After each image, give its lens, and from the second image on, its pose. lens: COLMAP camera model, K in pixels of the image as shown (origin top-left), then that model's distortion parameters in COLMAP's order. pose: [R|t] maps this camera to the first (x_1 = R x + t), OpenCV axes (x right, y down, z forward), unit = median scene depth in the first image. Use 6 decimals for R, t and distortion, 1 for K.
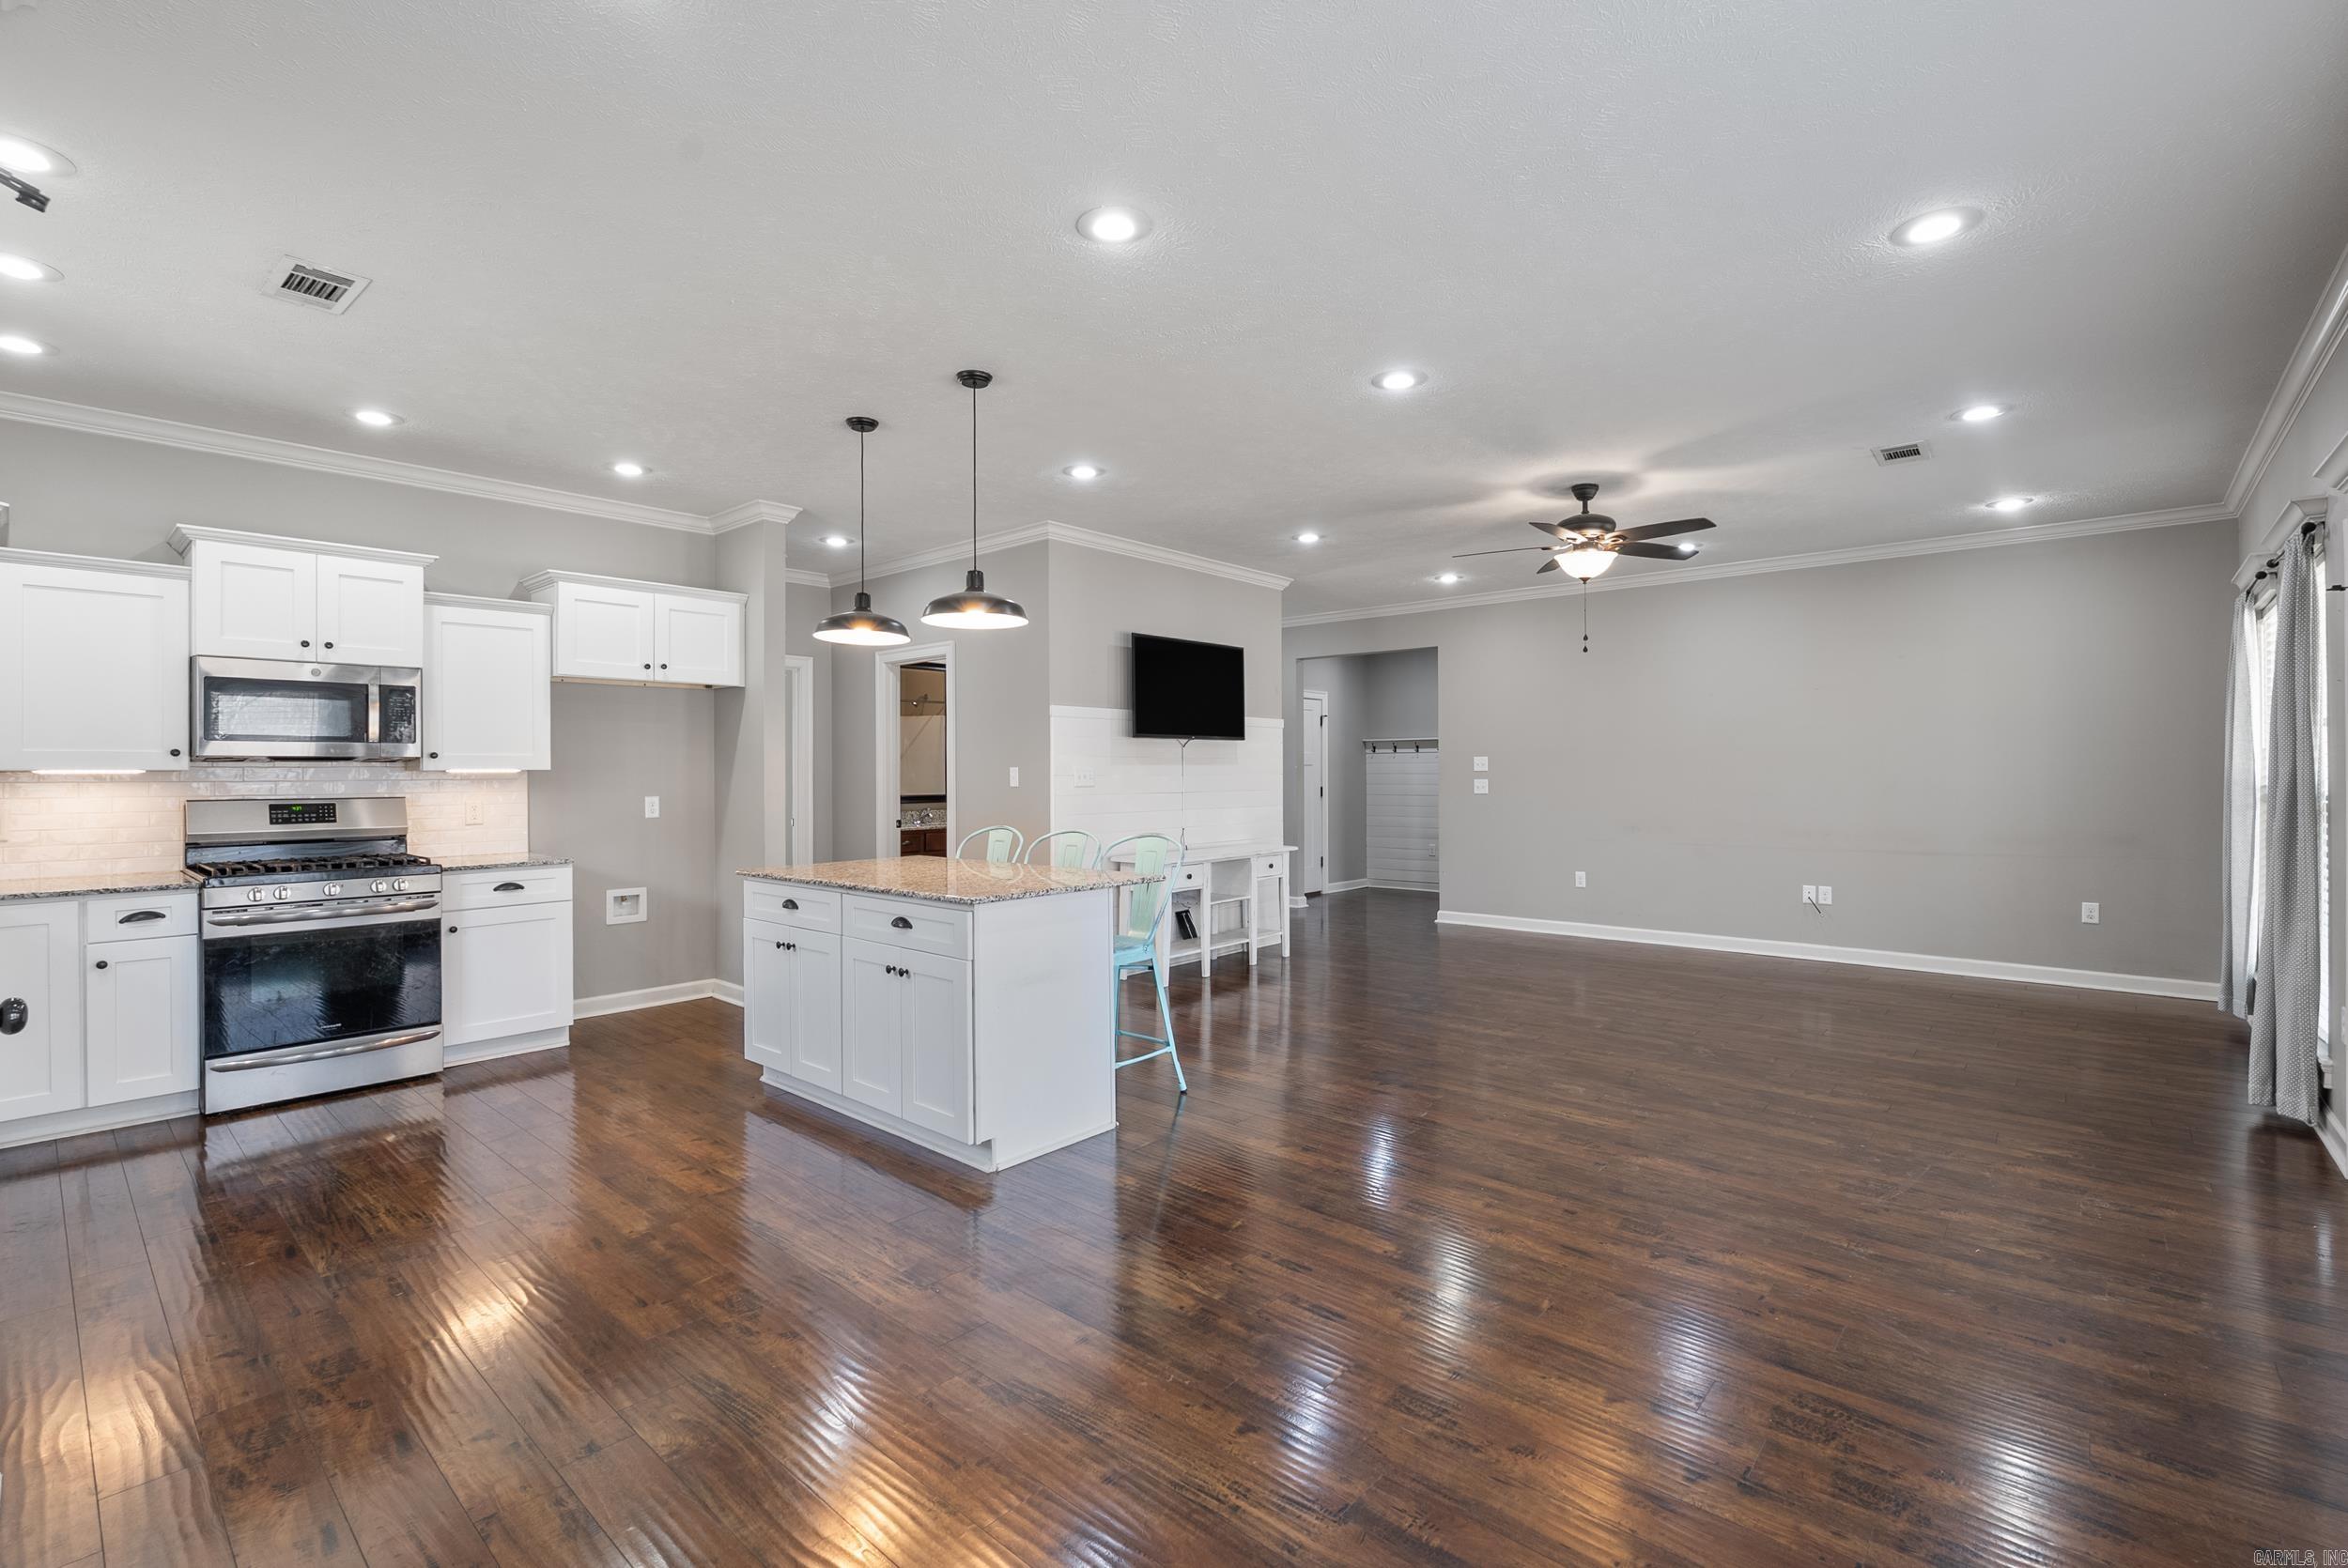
lens RADIAL K [[1037.6, 0, 1168.2], [0, 1037.6, 769.8], [0, 0, 1]] dist [-0.009270, 0.002108]
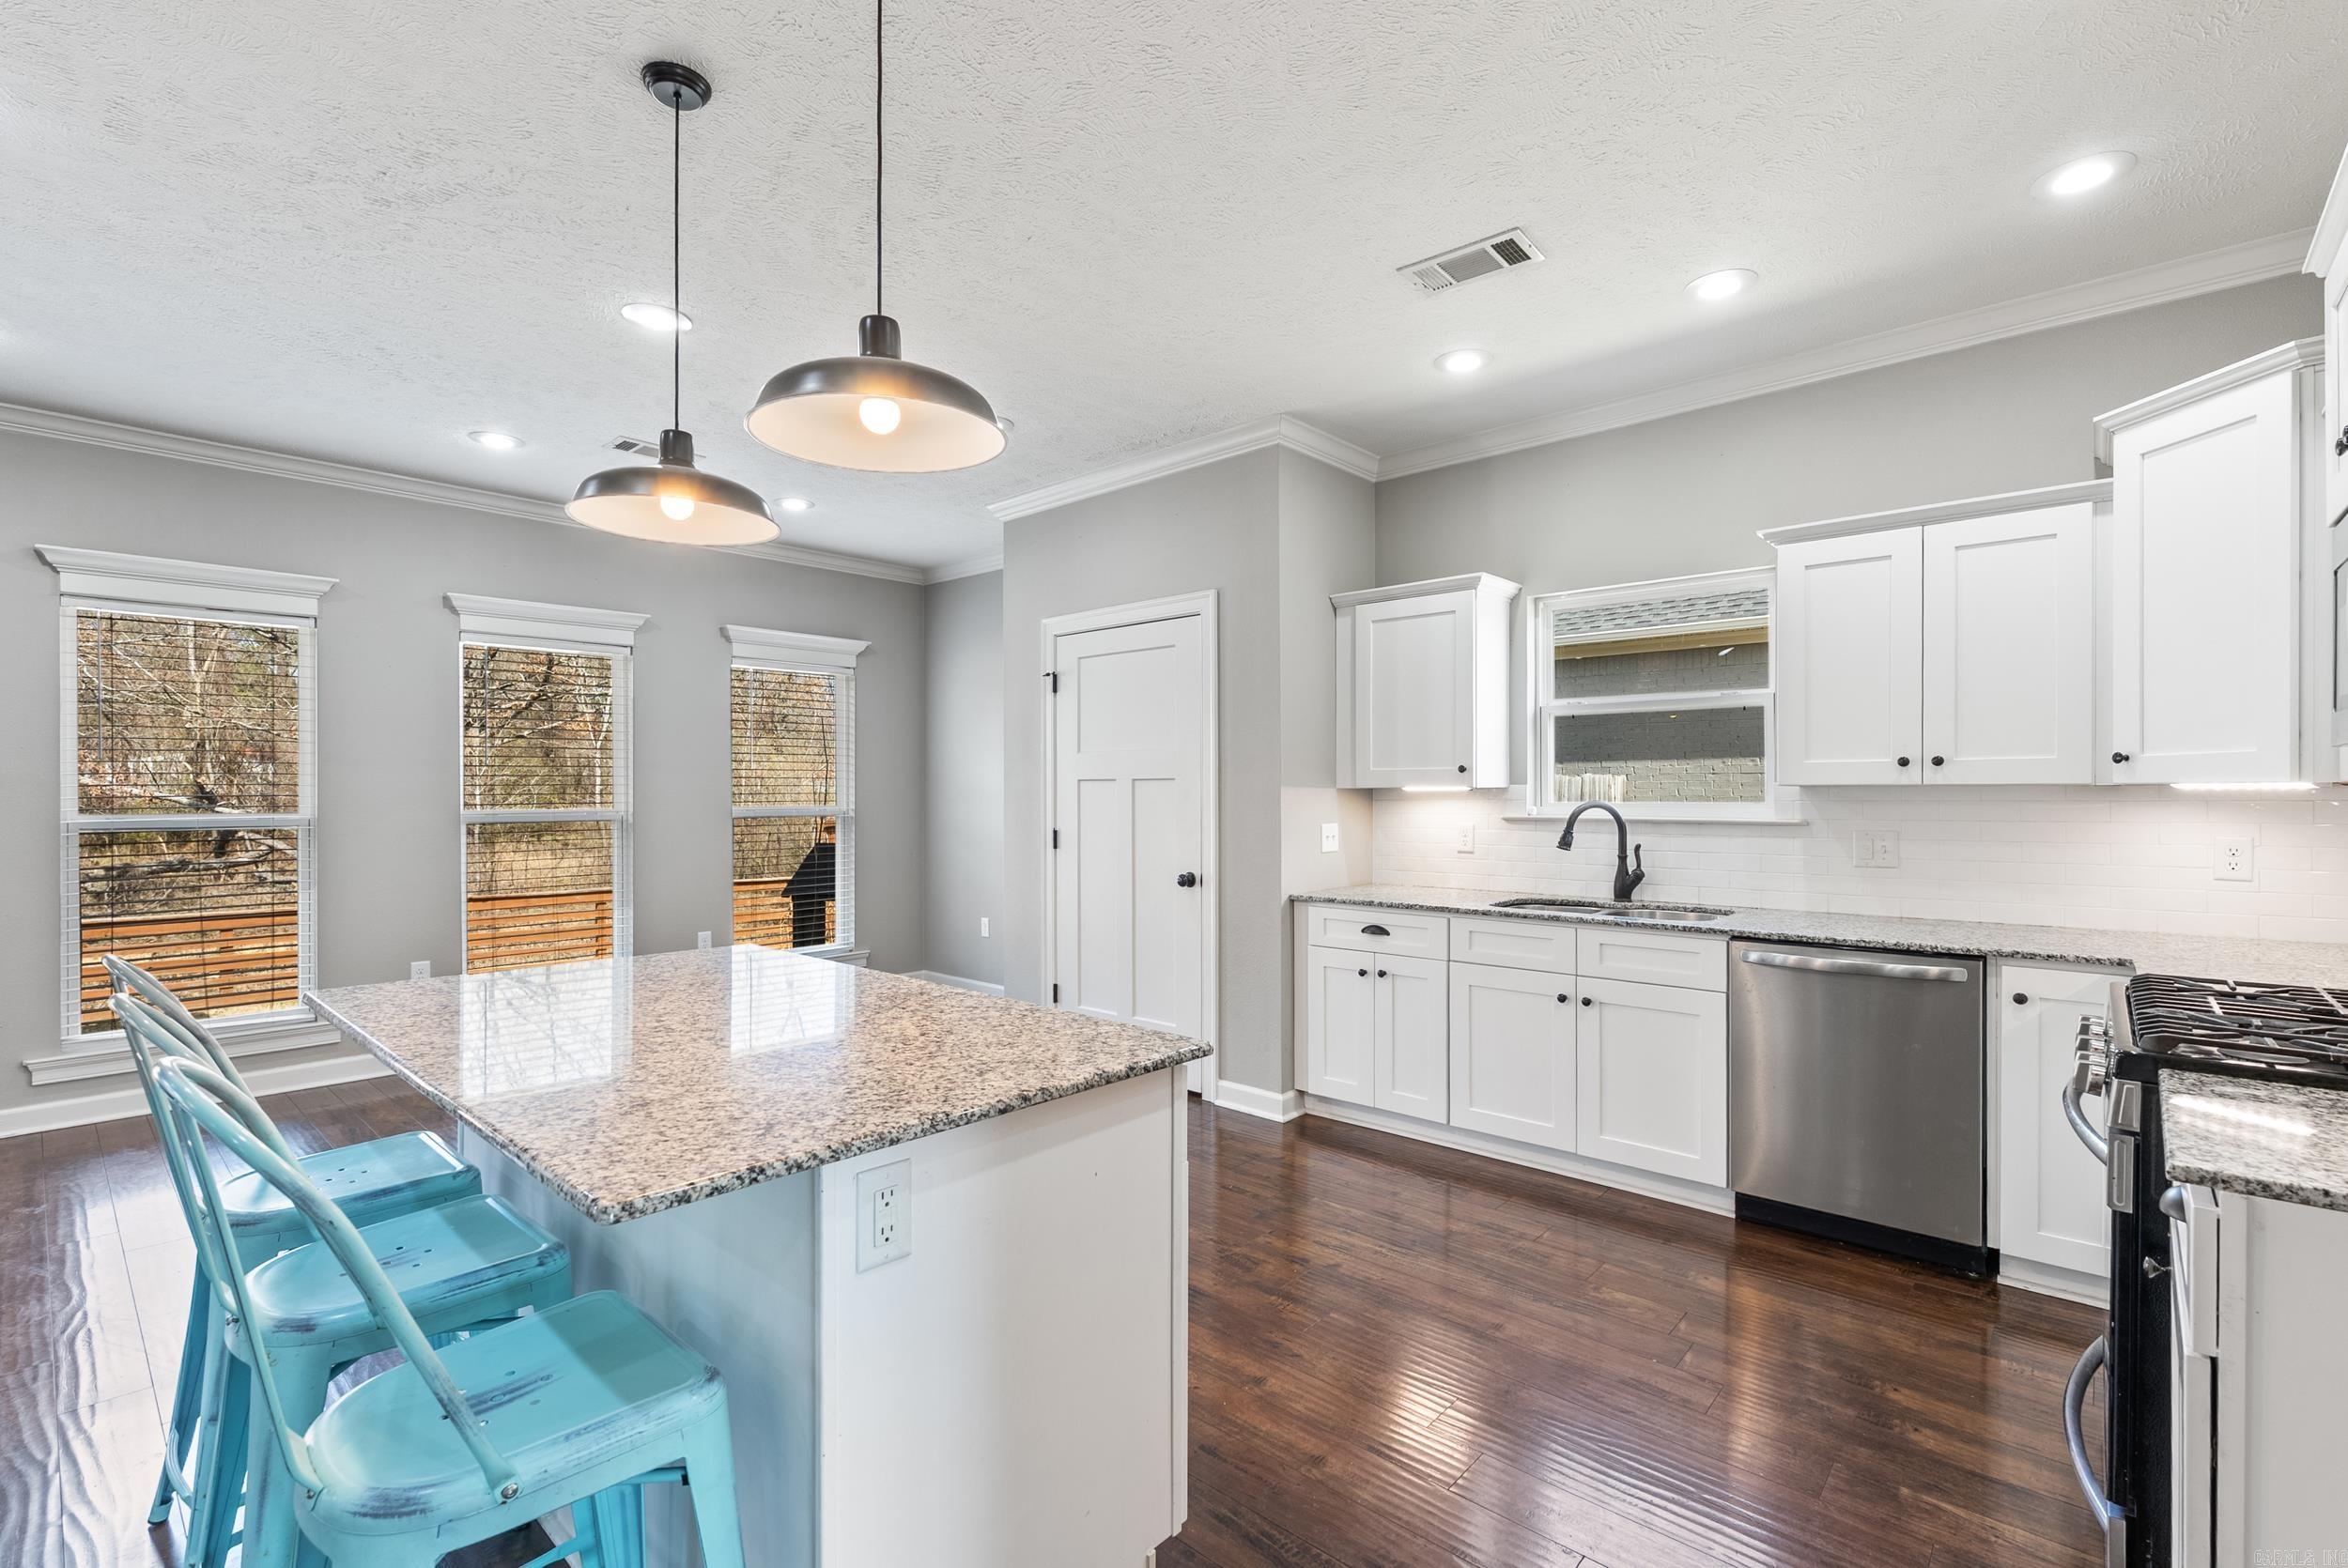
lens RADIAL K [[1037.6, 0, 1174.6], [0, 1037.6, 800.3], [0, 0, 1]] dist [-0.009270, 0.002108]
pose [[-0.999973, 0.004448, 0.005772, -0.317847], [0.004461, 0.999988, 0.002256, 0.004887], [-0.005762, 0.002281, -0.999981, 1.081552]]
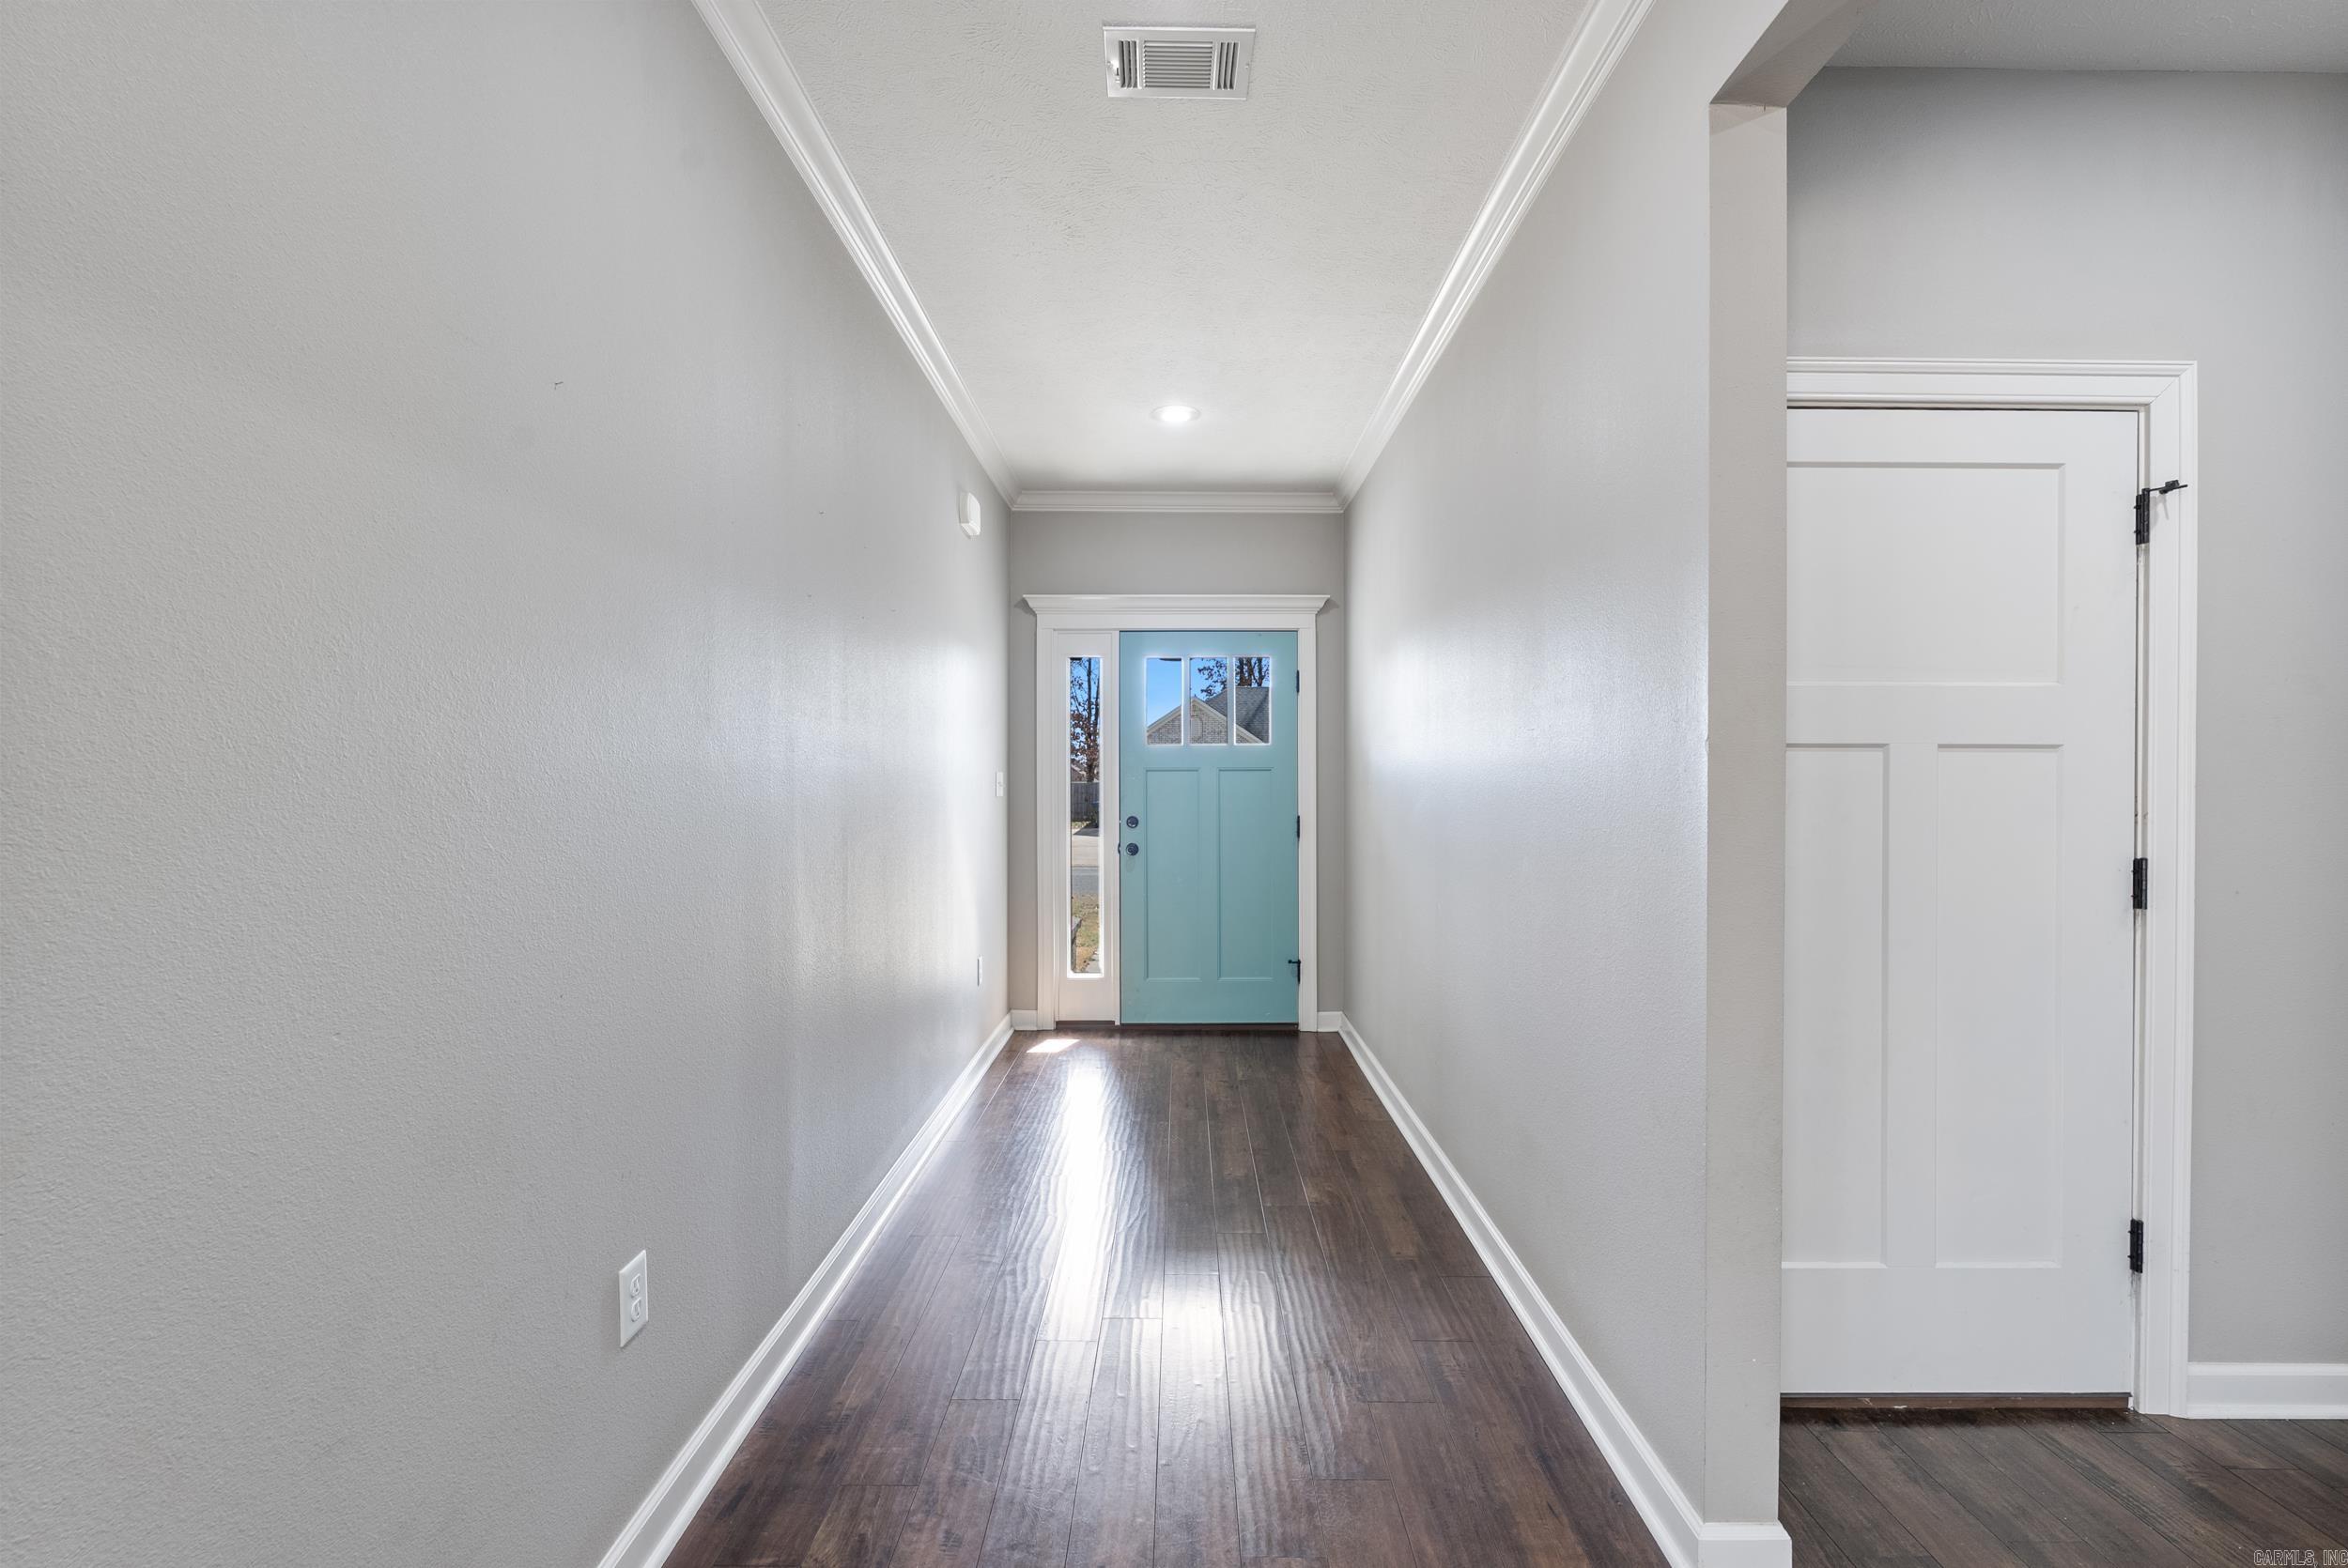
lens RADIAL K [[1037.6, 0, 1191.4], [0, 1037.6, 792.4], [0, 0, 1]] dist [-0.009270, 0.002108]
pose [[0.682527, 0.013008, -0.730744, 0.333300], [-0.004864, 0.999900, 0.013256, 0.005021], [0.730844, -0.005493, 0.682523, 1.468249]]
